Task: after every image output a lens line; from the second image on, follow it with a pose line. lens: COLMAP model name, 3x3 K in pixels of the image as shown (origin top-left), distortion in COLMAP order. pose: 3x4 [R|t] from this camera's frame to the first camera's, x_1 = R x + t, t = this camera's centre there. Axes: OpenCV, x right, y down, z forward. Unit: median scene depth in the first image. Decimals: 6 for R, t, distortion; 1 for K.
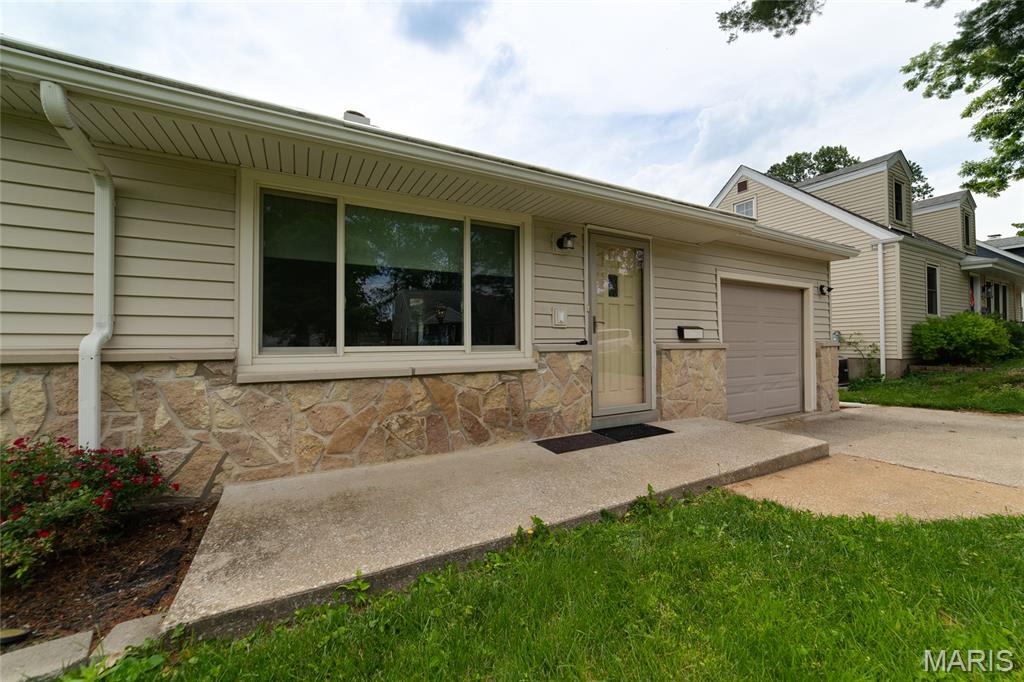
lens RADIAL K [[394.7, 0, 513.1], [0, 394.7, 335.6], [0, 0, 1]] dist [-0.011255, 0.000113]
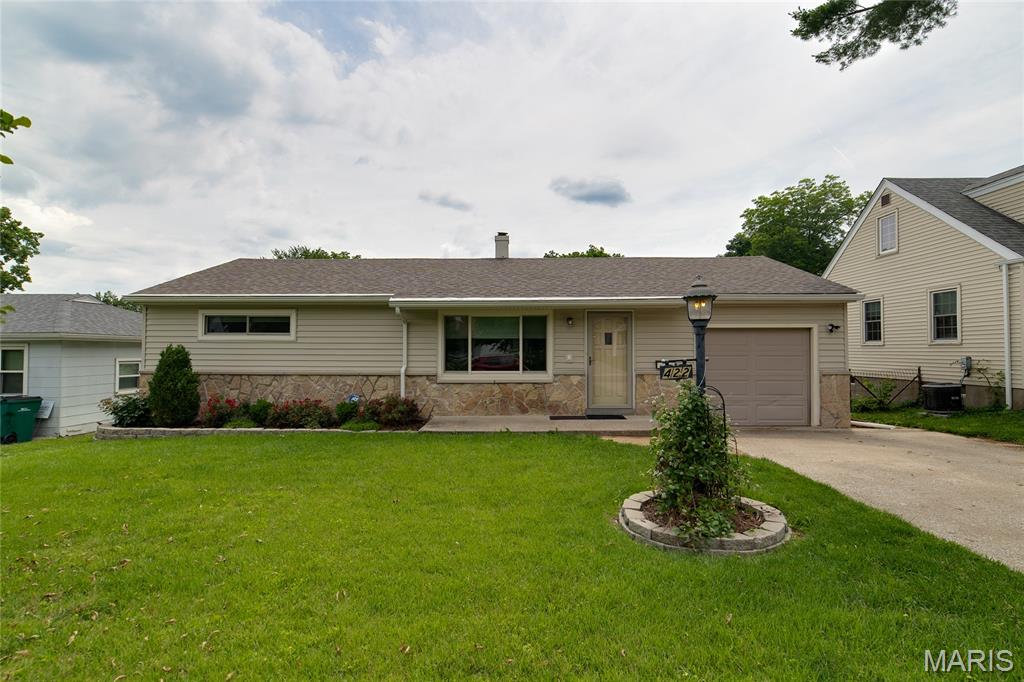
lens RADIAL K [[445.8, 0, 512.0], [0, 445.8, 341.0], [0, 0, 1]] dist [-0.013327, -0.000514]
pose [[0.868053, -0.004349, -0.496453, 1.050411], [0.004329, 0.999990, -0.001191, -0.136291], [0.496453, -0.001116, 0.868063, -1.185230]]
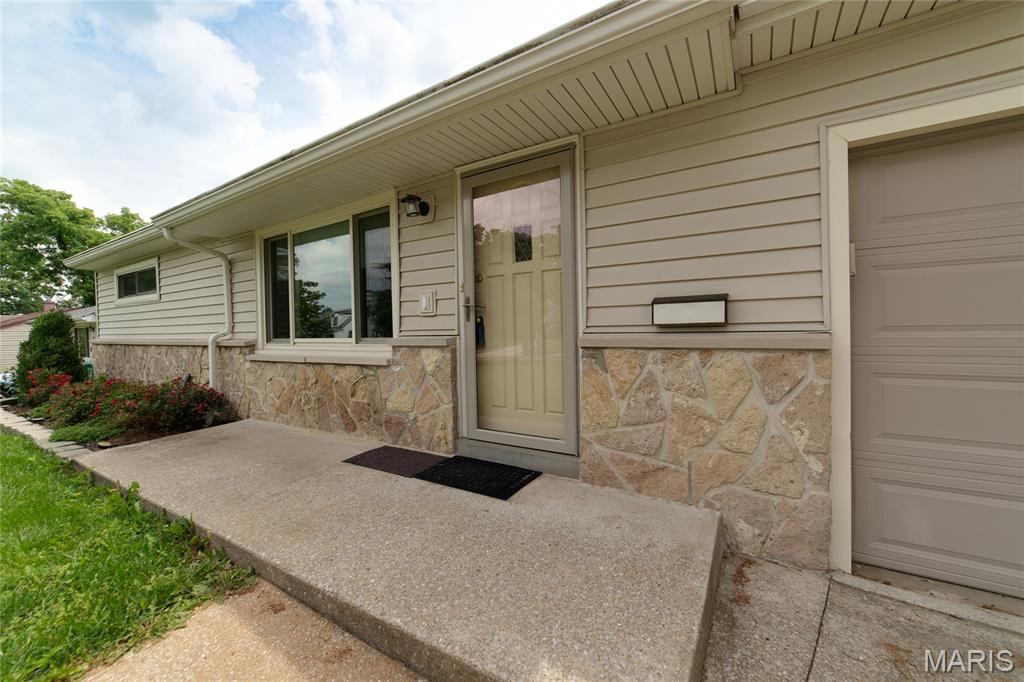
lens RADIAL K [[394.7, 0, 513.1], [0, 394.7, 335.6], [0, 0, 1]] dist [-0.011255, 0.000113]
pose [[0.499747, 0.012459, -0.866082, 0.938933], [0.035485, 0.998763, 0.034843, -0.002297], [0.865444, -0.048145, 0.498687, 0.789476]]
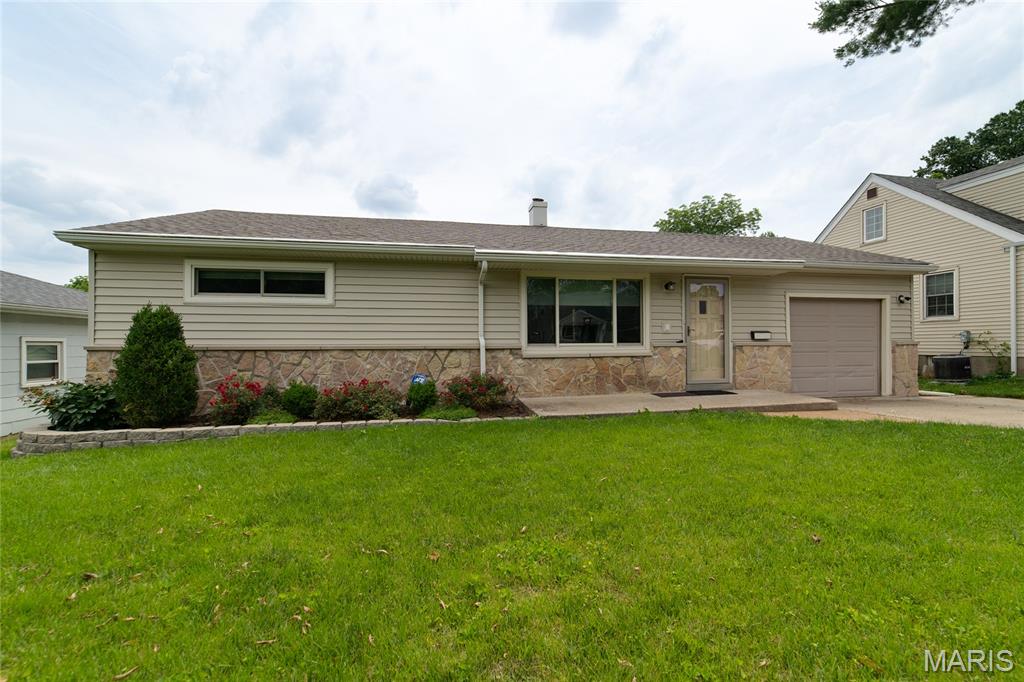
lens RADIAL K [[401.9, 0, 518.1], [0, 401.9, 339.8], [0, 0, 1]] dist [-0.008308, 0.000674]
pose [[0.950726, -0.002579, -0.310021, 0.045097], [0.005941, 0.999933, 0.009900, -0.013189], [0.309975, -0.011254, 0.950678, -1.000239]]
